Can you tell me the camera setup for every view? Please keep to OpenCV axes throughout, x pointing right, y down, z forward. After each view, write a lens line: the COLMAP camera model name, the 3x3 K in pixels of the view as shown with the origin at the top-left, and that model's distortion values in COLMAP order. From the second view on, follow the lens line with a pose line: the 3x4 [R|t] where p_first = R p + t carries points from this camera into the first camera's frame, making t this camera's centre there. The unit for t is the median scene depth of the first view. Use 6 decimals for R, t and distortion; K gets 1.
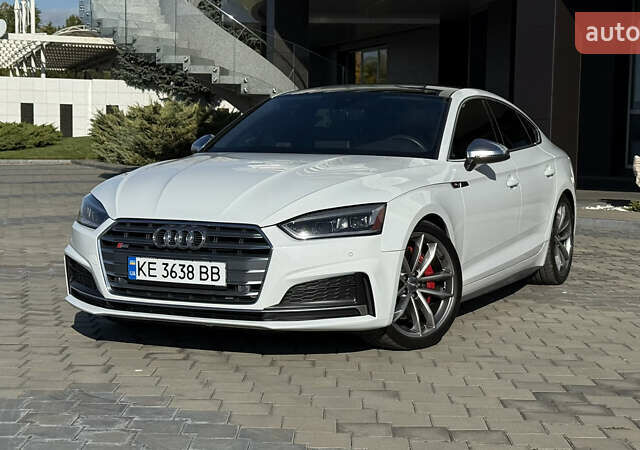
lens RADIAL K [[1217.4, 0, 357.8], [0, 1217.4, 225.7], [0, 0, 1]] dist [0.147515, 0.151310]
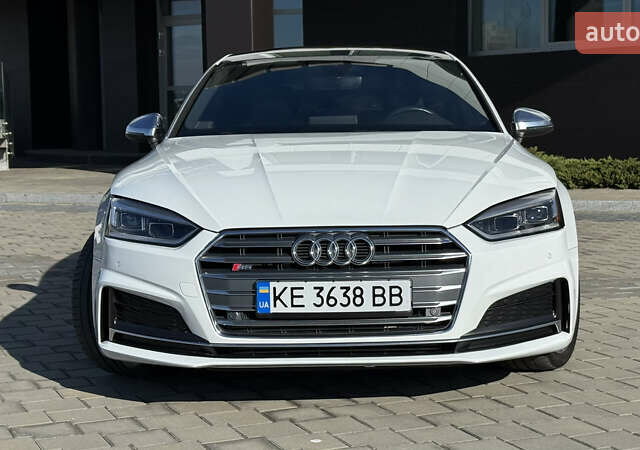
lens RADIAL K [[1243.2, 0, 372.6], [0, 1243.2, 225.9], [0, 0, 1]] dist [0.138164, 0.060919]
pose [[0.914963, -0.063832, 0.398456, -0.415293], [0.058303, 0.997961, 0.025991, -0.022366], [-0.399303, -0.000550, 0.916819, 0.311473]]
